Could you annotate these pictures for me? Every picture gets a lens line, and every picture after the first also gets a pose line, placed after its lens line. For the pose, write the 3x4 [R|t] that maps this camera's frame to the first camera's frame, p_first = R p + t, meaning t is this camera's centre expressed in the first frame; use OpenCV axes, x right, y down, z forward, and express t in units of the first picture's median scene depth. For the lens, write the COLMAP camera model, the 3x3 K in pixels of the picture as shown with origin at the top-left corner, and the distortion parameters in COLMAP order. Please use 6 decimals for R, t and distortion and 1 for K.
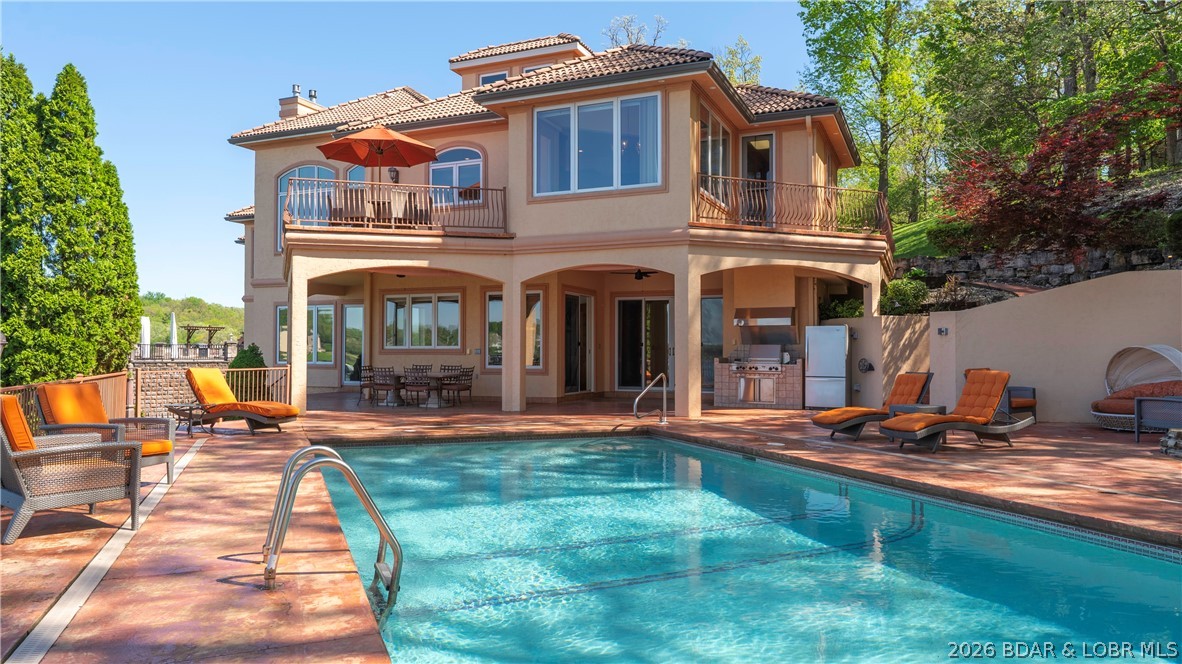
lens RADIAL K [[795.6, 0, 591.0], [0, 795.6, 332.0], [0, 0, 1]] dist [-0.003176, -0.000284]
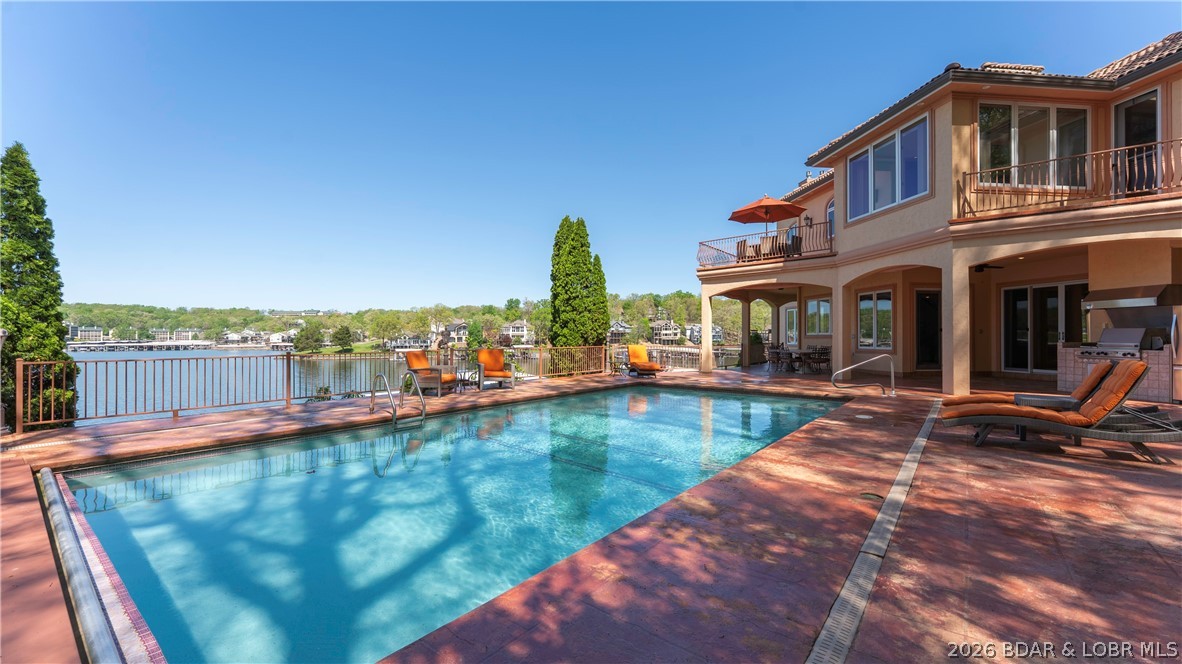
lens RADIAL K [[476.3, 0, 582.2], [0, 476.3, 333.1], [0, 0, 1]] dist [-0.000590, 0.000016]
pose [[0.501199, -0.009379, -0.865281, 0.403048], [0.024261, 0.999700, 0.003217, 0.004879], [0.864992, -0.022605, 0.501276, 0.197395]]
